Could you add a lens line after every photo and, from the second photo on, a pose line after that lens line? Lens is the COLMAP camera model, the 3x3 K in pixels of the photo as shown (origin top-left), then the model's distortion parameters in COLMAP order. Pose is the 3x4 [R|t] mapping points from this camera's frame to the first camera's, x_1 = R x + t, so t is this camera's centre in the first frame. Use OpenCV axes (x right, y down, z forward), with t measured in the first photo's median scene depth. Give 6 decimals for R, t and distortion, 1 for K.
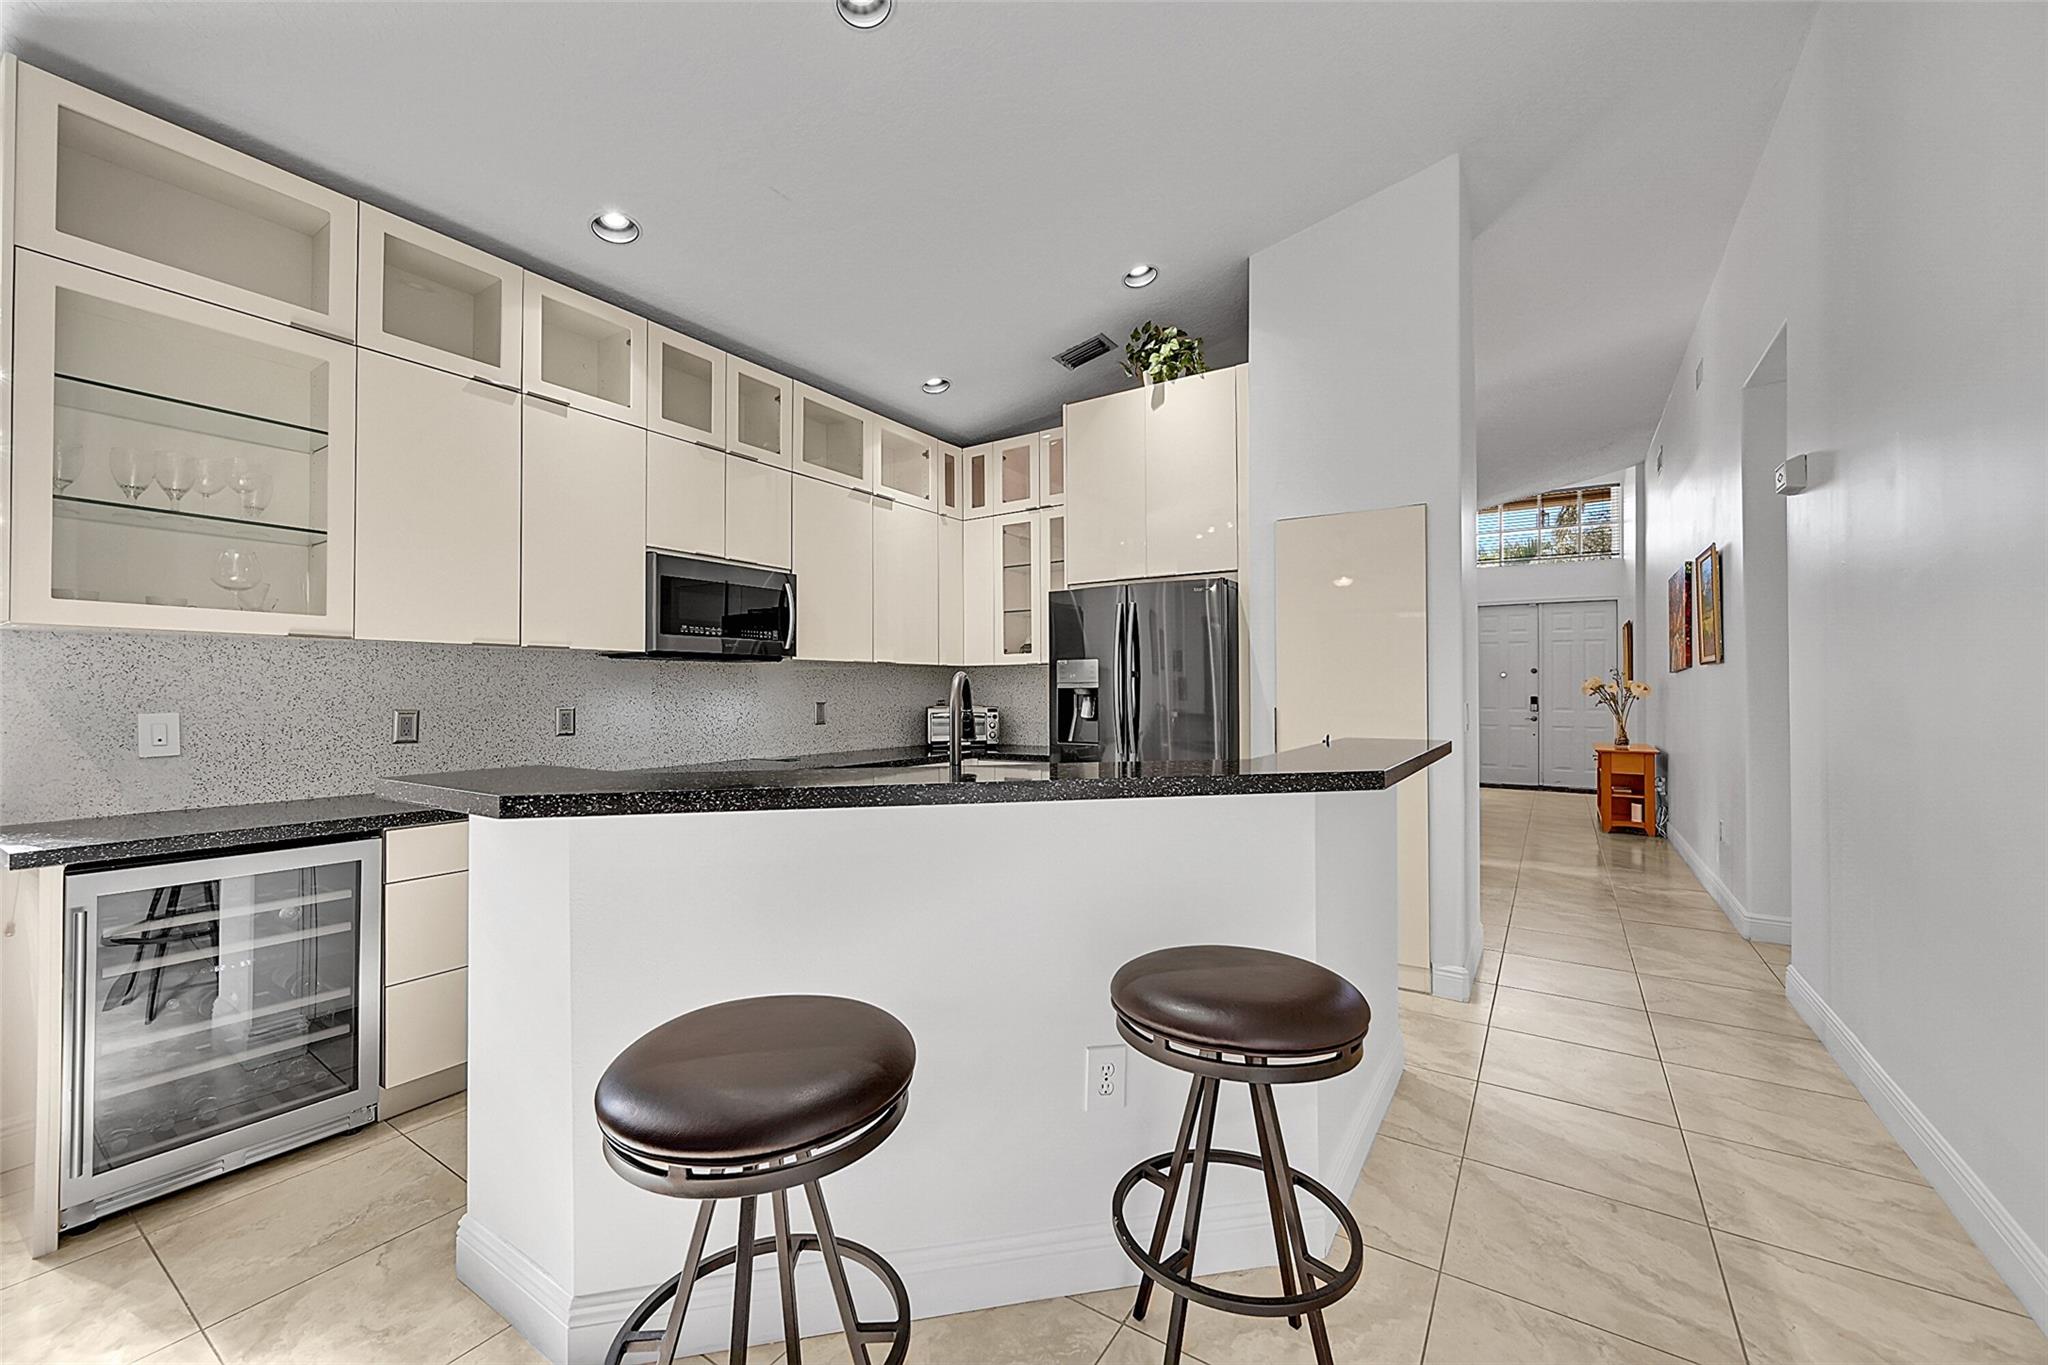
lens RADIAL K [[803.6, 0, 1019.8], [0, 803.6, 681.9], [0, 0, 1]] dist [-0.002531, 0.000090]
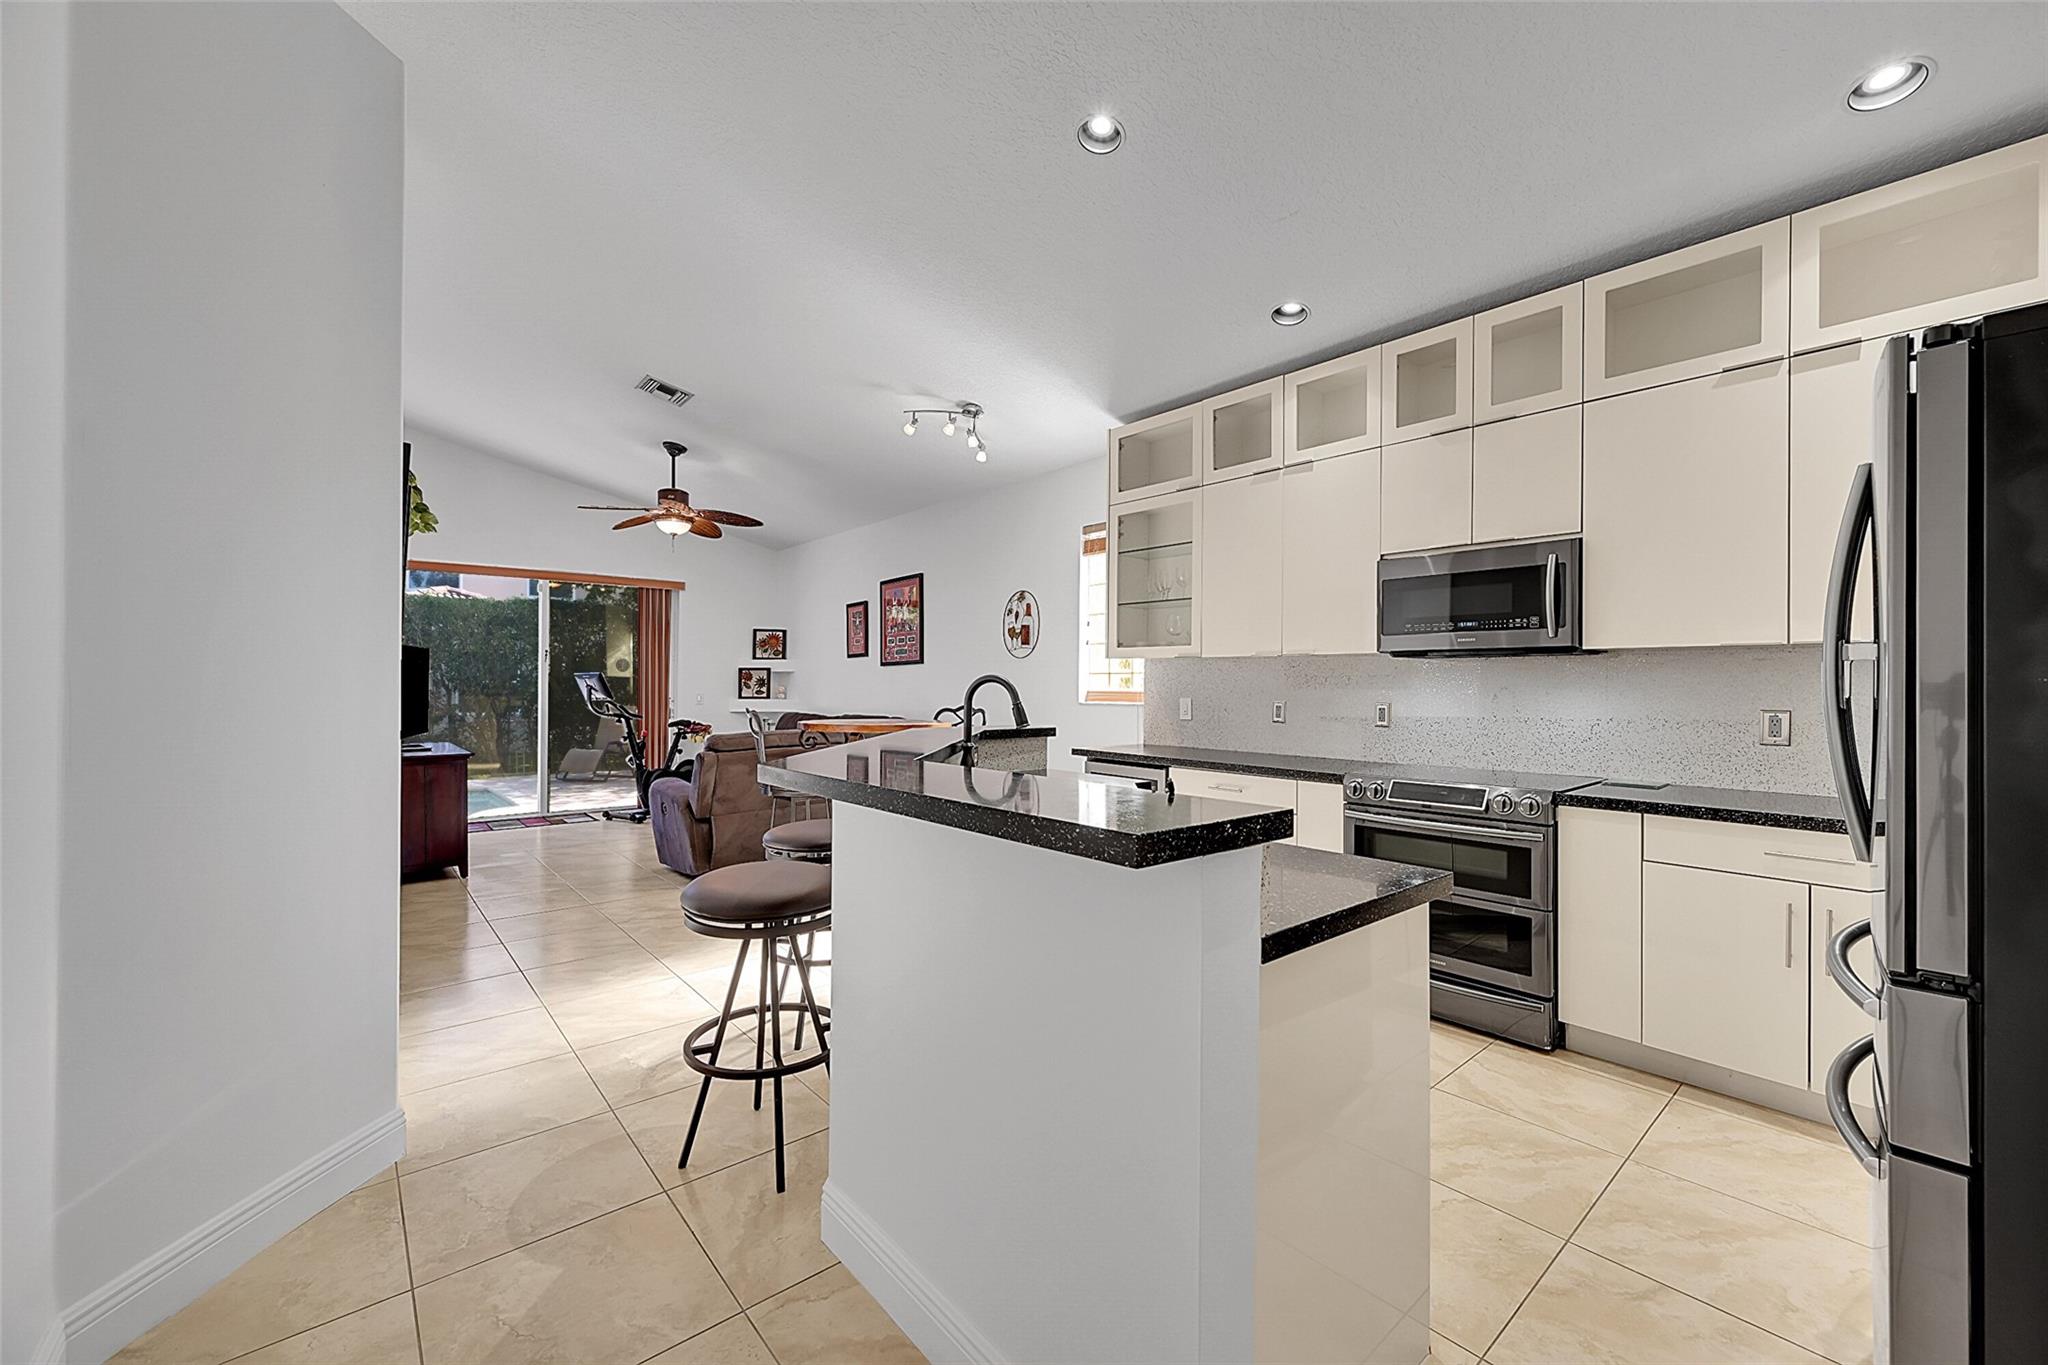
lens RADIAL K [[803.6, 0, 1019.8], [0, 803.6, 681.9], [0, 0, 1]] dist [-0.002531, 0.000090]
pose [[-0.272104, -0.004857, -0.962256, 0.535811], [0.006114, 0.999958, -0.006776, 0.004623], [0.962249, -0.007726, -0.272063, 0.627653]]
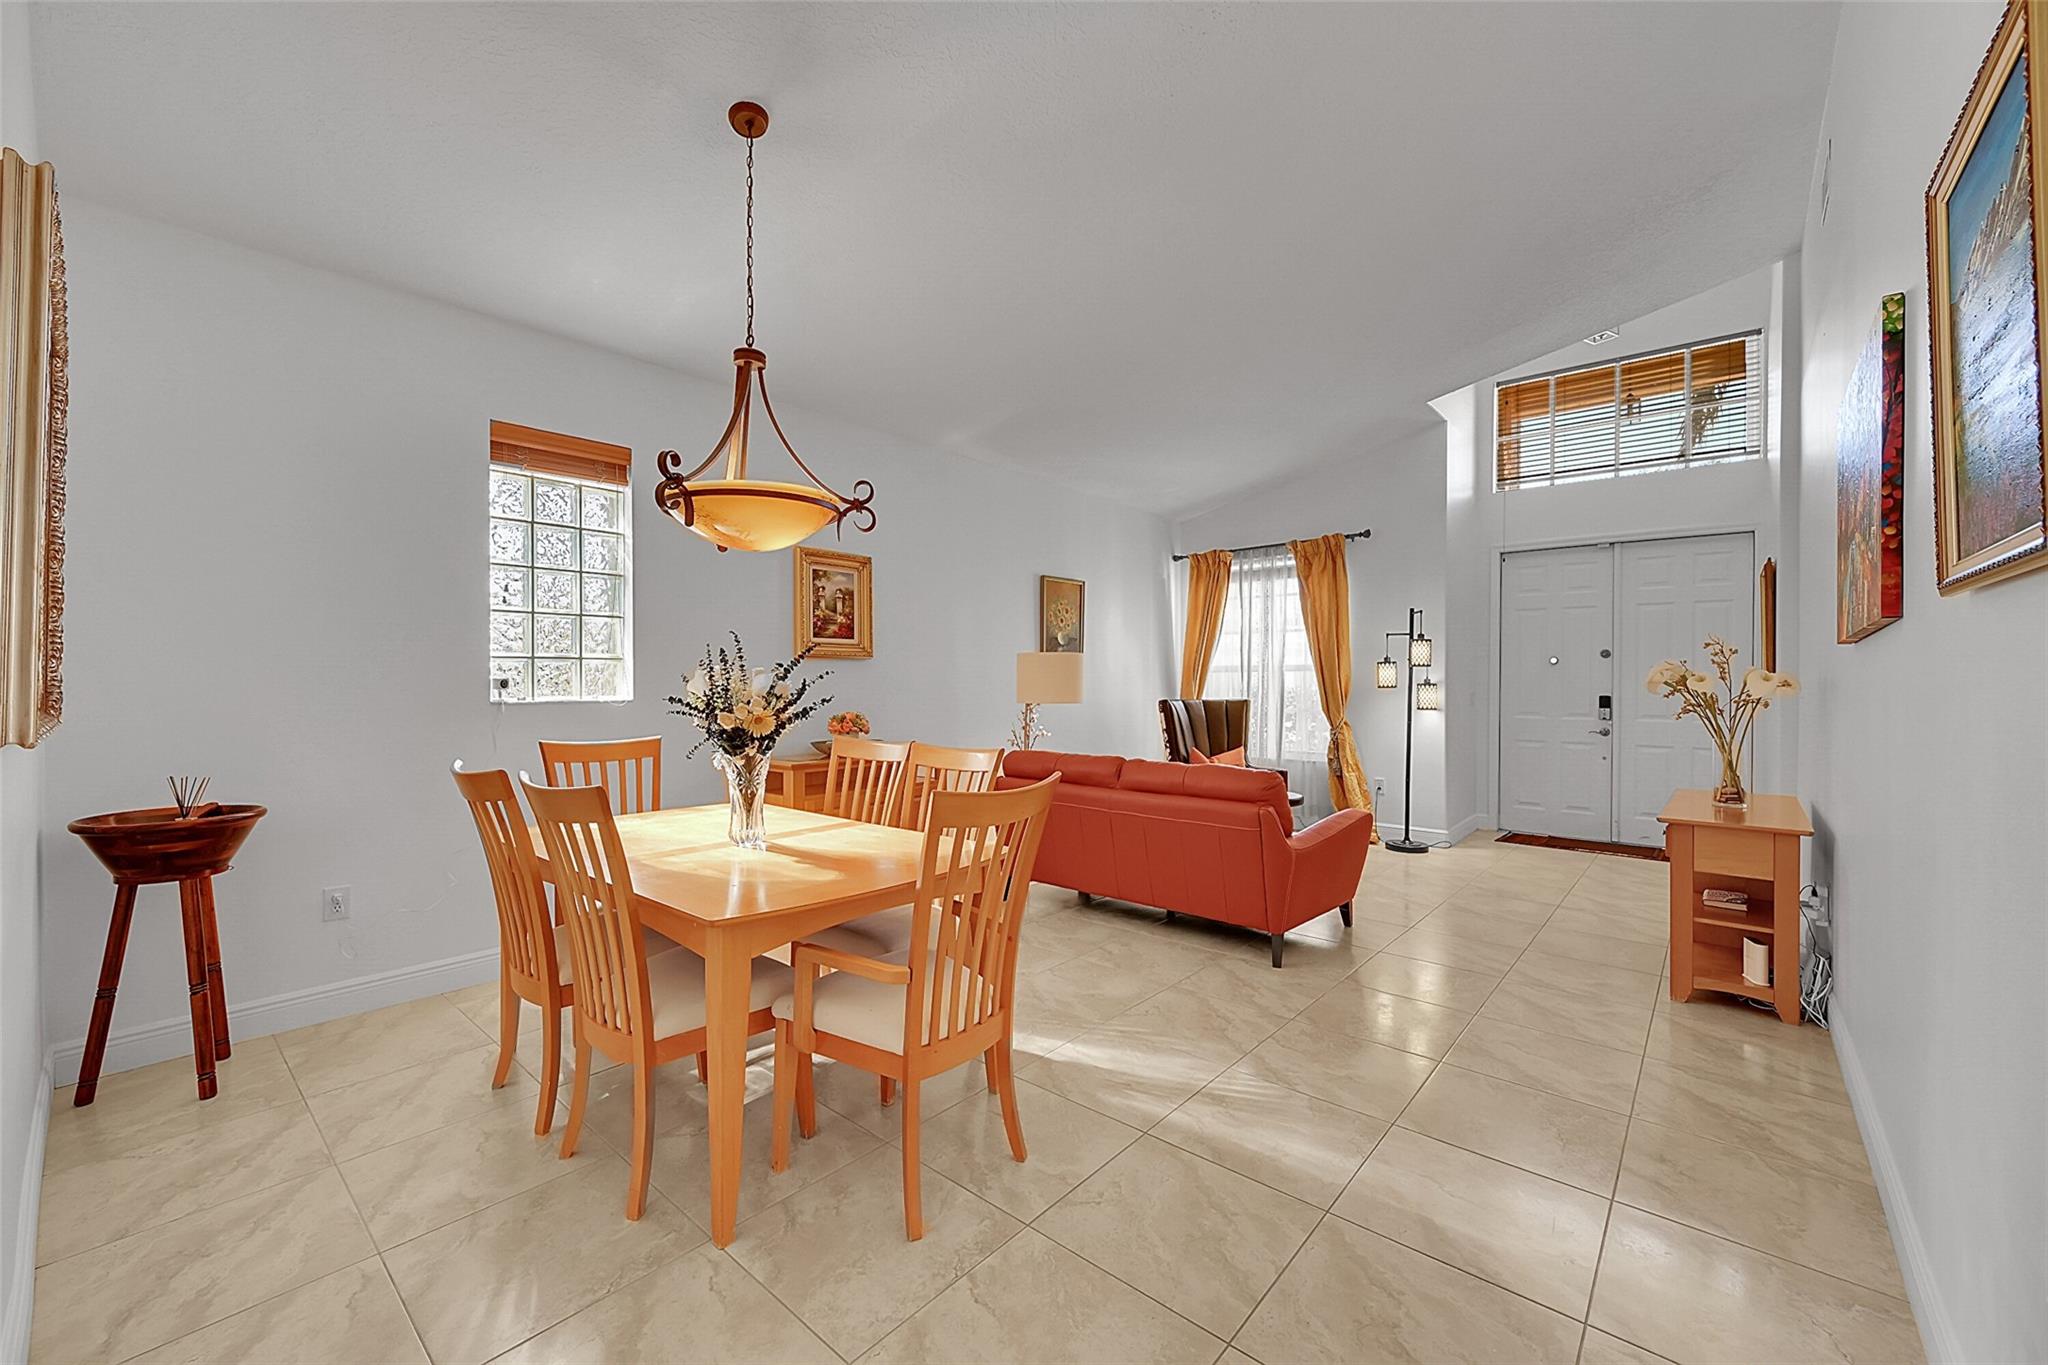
lens RADIAL K [[815.6, 0, 1024.0], [0, 815.6, 682.5], [0, 0, 1]] dist [-0.001338, -0.000007]
pose [[0.992764, 0.003463, -0.120031, 0.688265], [-0.002186, 0.999940, 0.010771, 0.006193], [0.120061, -0.010430, 0.992712, 0.826789]]
